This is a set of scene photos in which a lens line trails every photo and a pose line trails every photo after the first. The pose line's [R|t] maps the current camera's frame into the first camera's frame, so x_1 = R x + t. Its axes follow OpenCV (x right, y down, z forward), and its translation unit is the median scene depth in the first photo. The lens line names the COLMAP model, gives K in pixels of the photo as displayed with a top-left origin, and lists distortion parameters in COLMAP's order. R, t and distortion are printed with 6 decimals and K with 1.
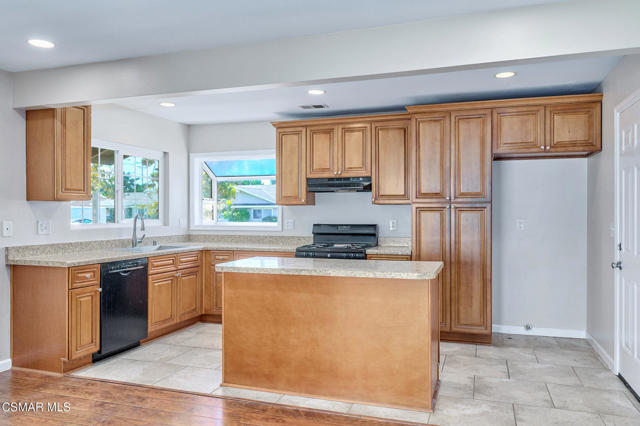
lens RADIAL K [[476.3, 0, 322.5], [0, 476.3, 211.0], [0, 0, 1]] dist [0.000129, -0.005198]
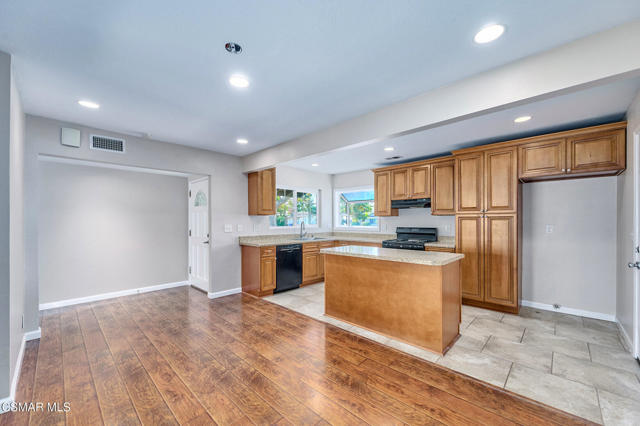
lens RADIAL K [[252.7, 0, 321.4], [0, 252.7, 221.7], [0, 0, 1]] dist [-0.001295, 0.000336]
pose [[0.905940, 0.000200, -0.423405, 0.150889], [0.003362, 0.999965, 0.007664, -0.000550], [0.423392, -0.008366, 0.905908, 0.090736]]
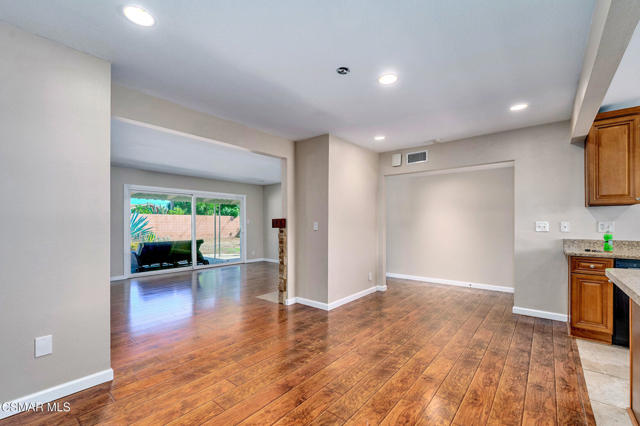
lens RADIAL K [[277.5, 0, 325.5], [0, 277.5, 223.1], [0, 0, 1]] dist [-0.001847, 0.000433]
pose [[-0.350196, 0.000135, -0.936677, 0.356707], [0.004438, 0.999989, -0.001515, 0.020619], [0.936666, -0.004687, -0.350192, 0.525114]]
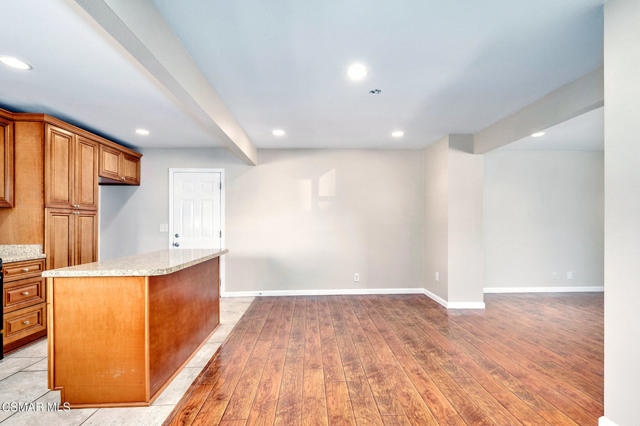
lens RADIAL K [[287.0, 0, 320.9], [0, 287.0, 223.1], [0, 0, 1]] dist [-0.004047, 0.000125]
pose [[-0.352196, 0.001056, 0.935926, -0.654306], [0.001017, 0.999999, -0.000746, 0.019326], [-0.935926, 0.000689, -0.352197, 0.701091]]
